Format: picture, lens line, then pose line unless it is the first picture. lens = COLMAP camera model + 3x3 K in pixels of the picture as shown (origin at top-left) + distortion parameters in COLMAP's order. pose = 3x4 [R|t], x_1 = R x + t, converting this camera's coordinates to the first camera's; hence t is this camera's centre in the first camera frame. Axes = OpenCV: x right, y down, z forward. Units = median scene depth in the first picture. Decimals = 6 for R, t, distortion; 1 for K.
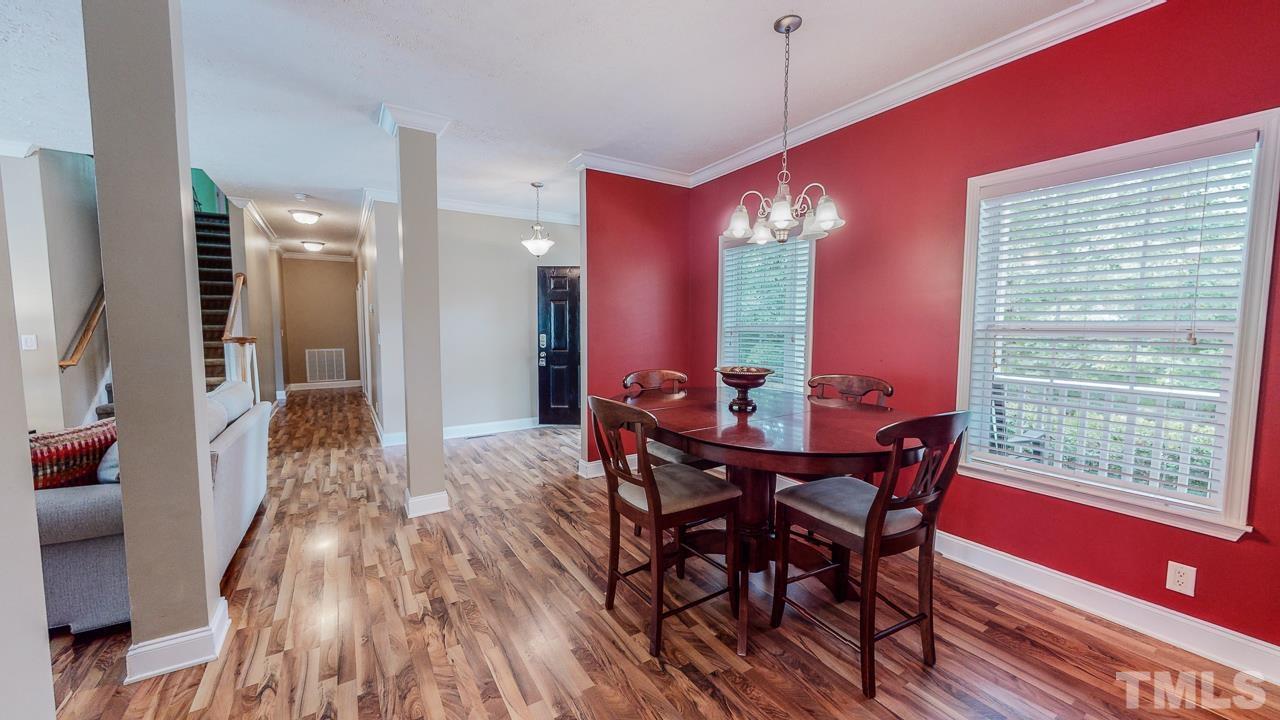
lens RADIAL K [[469.4, 0, 639.6], [0, 469.4, 361.9], [0, 0, 1]] dist [0.000918, -0.000036]
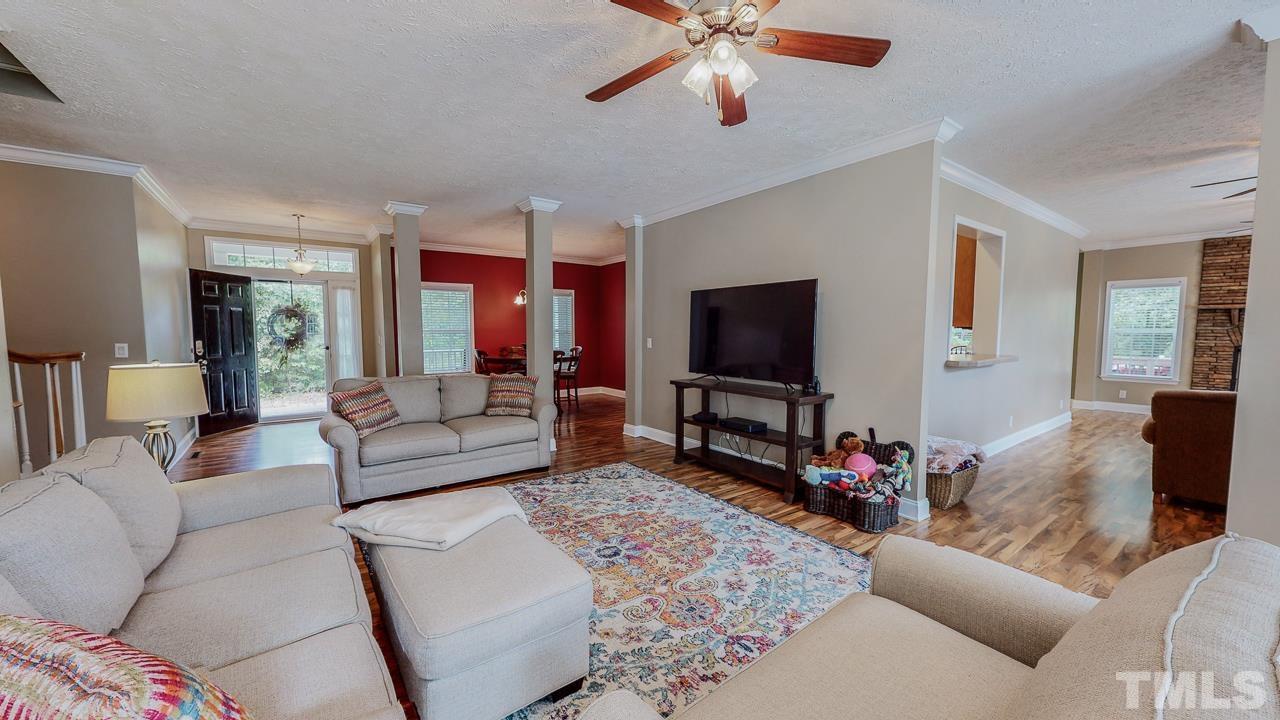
lens RADIAL K [[469.4, 0, 639.6], [0, 469.4, 361.9], [0, 0, 1]] dist [0.000918, -0.000036]
pose [[-0.064616, -0.074139, 0.995152, -1.361592], [0.080069, 0.993636, 0.079225, -0.023722], [-0.994693, 0.084800, -0.058269, 0.193915]]
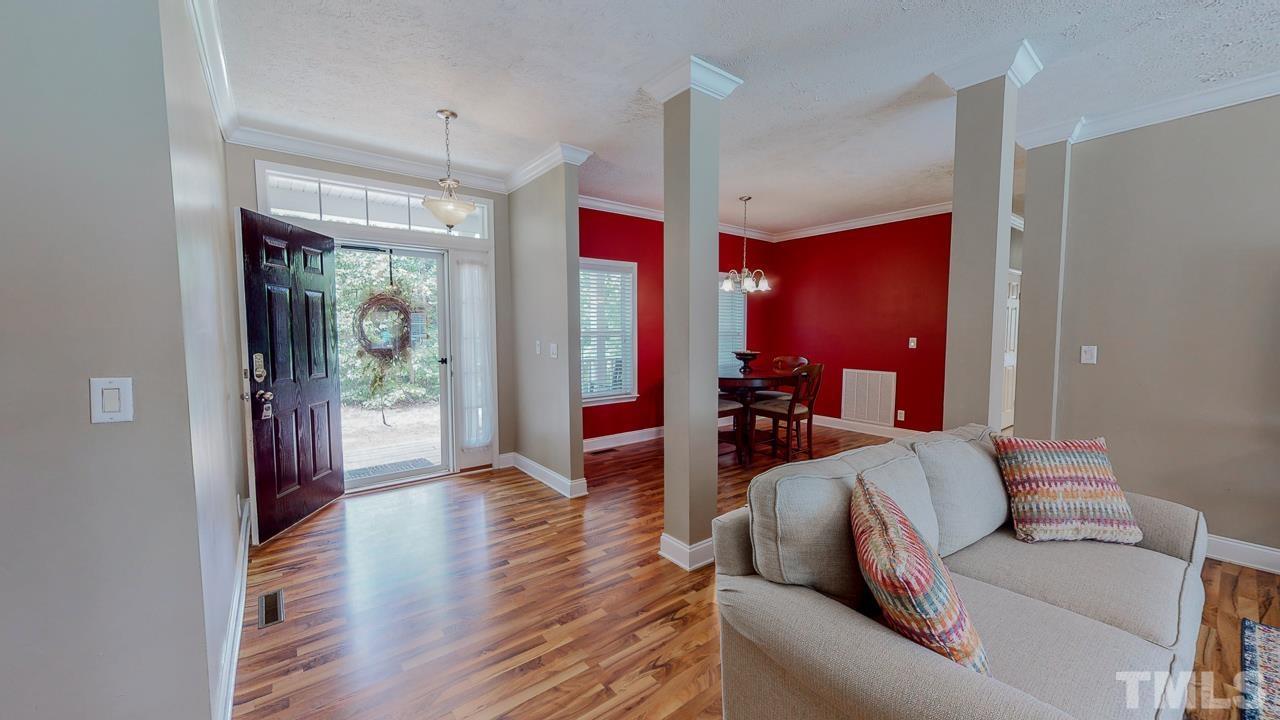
lens RADIAL K [[469.4, 0, 639.6], [0, 469.4, 361.9], [0, 0, 1]] dist [0.000918, -0.000036]
pose [[-0.095143, -0.073438, 0.992751, -0.807828], [0.080720, 0.993422, 0.081224, -0.065910], [-0.992186, 0.087863, -0.088589, 0.738237]]
